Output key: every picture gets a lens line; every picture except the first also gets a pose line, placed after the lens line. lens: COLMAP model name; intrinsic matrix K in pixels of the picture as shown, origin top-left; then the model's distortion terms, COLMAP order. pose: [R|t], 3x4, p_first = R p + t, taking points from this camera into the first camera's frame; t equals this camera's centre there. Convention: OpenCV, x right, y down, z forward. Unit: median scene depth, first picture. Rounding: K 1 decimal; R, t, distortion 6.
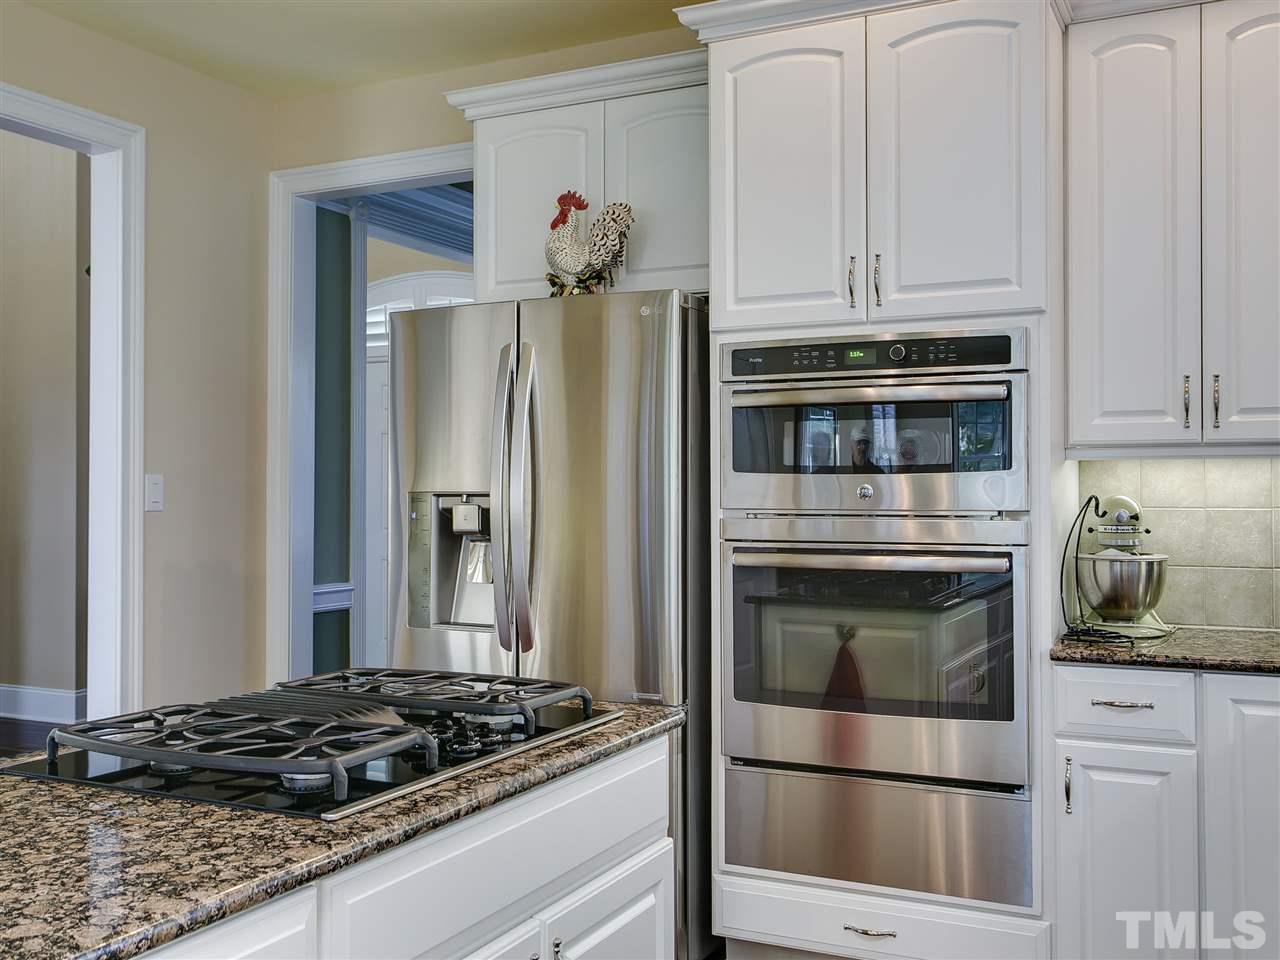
lens RADIAL K [[1226.4, 0, 627.9], [0, 1226.4, 479.8], [0, 0, 1]] dist [0.010770, 0.000000]
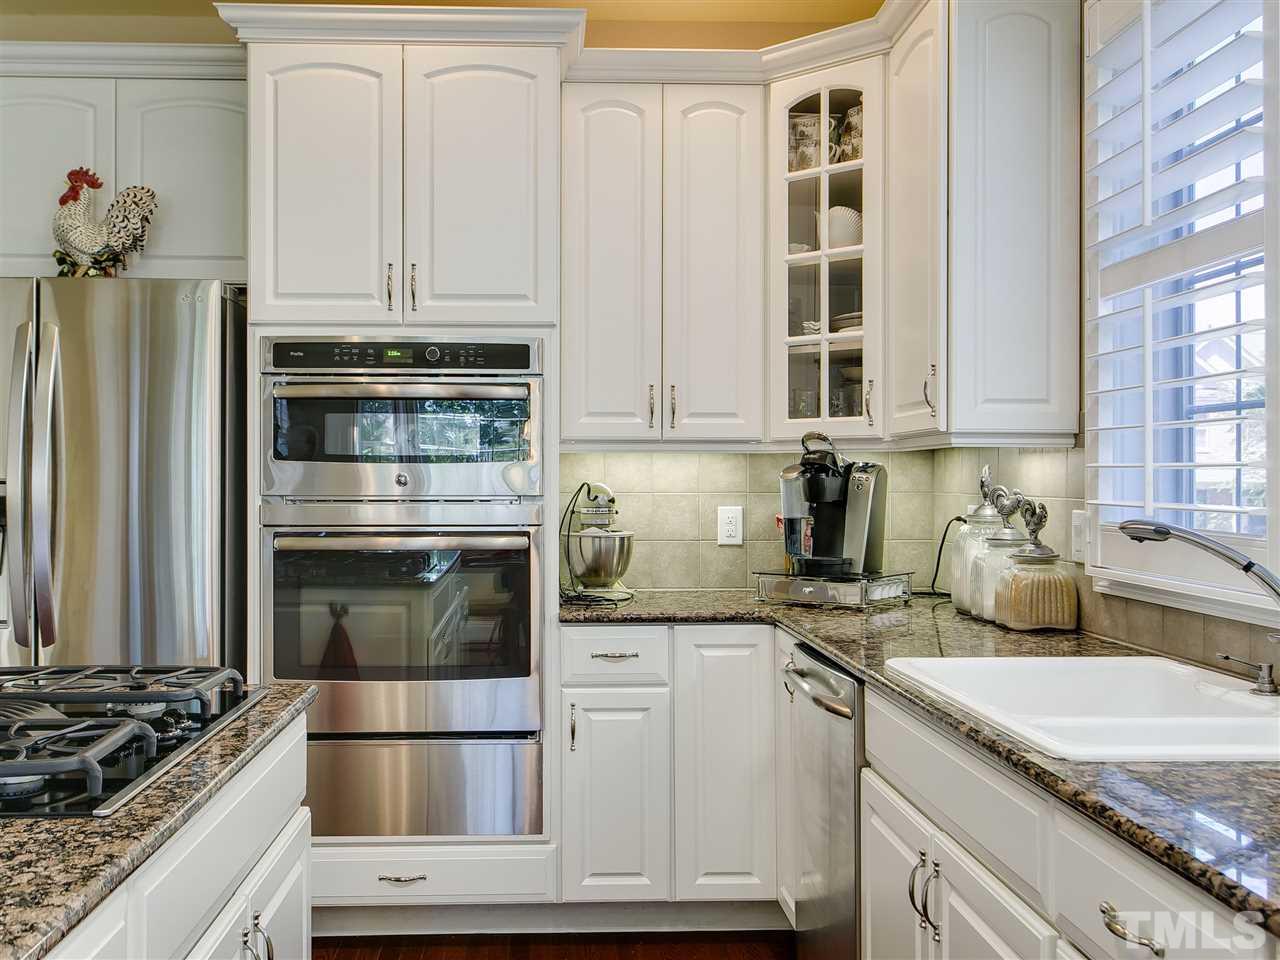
lens RADIAL K [[1146.0, 0, 608.1], [0, 1146.0, 479.3], [0, 0, 1]] dist [0.005740, 0.003882]
pose [[0.886287, 0.001711, 0.463133, -0.112577], [-0.006143, 0.999949, 0.008060, 0.000409], [-0.463096, -0.009988, 0.886252, 0.005171]]
